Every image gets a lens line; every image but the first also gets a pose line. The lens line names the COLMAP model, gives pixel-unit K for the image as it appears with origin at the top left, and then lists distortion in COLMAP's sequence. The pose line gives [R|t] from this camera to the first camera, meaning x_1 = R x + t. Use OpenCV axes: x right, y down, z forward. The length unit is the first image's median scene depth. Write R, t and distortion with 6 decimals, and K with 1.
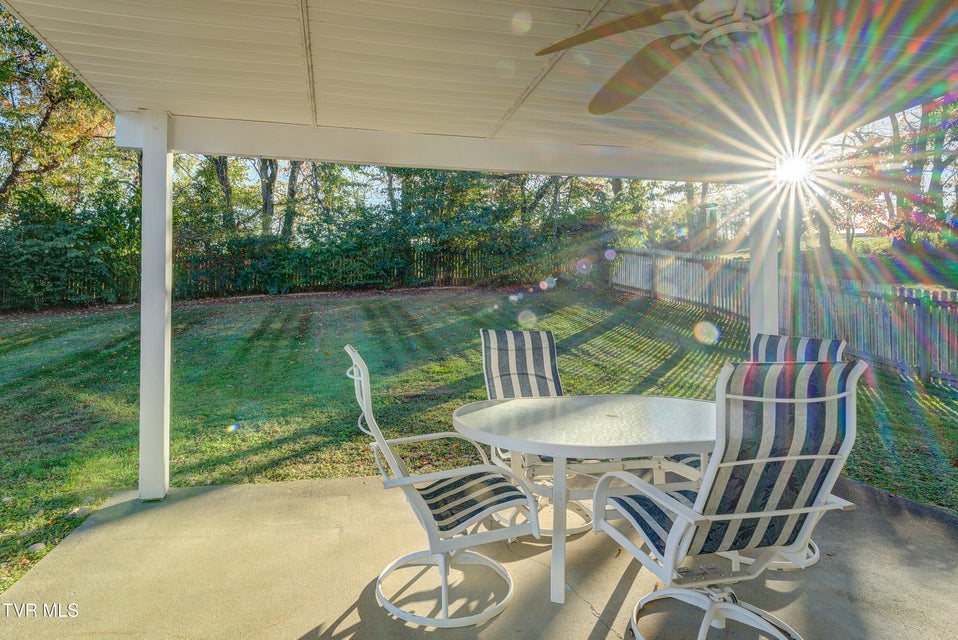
lens RADIAL K [[514.3, 0, 485.5], [0, 514.3, 296.9], [0, 0, 1]] dist [-0.016227, -0.000199]
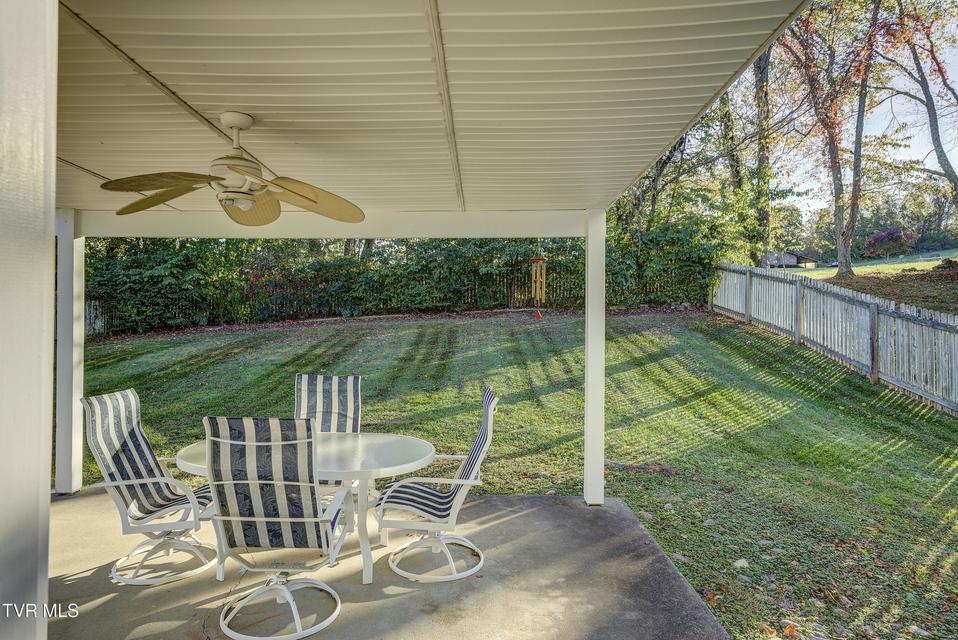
lens RADIAL K [[567.9, 0, 478.6], [0, 567.9, 319.8], [0, 0, 1]] dist [-0.003043, -0.000124]
pose [[0.972093, 0.004033, -0.234563, 0.133886], [-0.001801, 0.999951, 0.009733, -0.014601], [0.234591, -0.009039, 0.972052, -0.037228]]
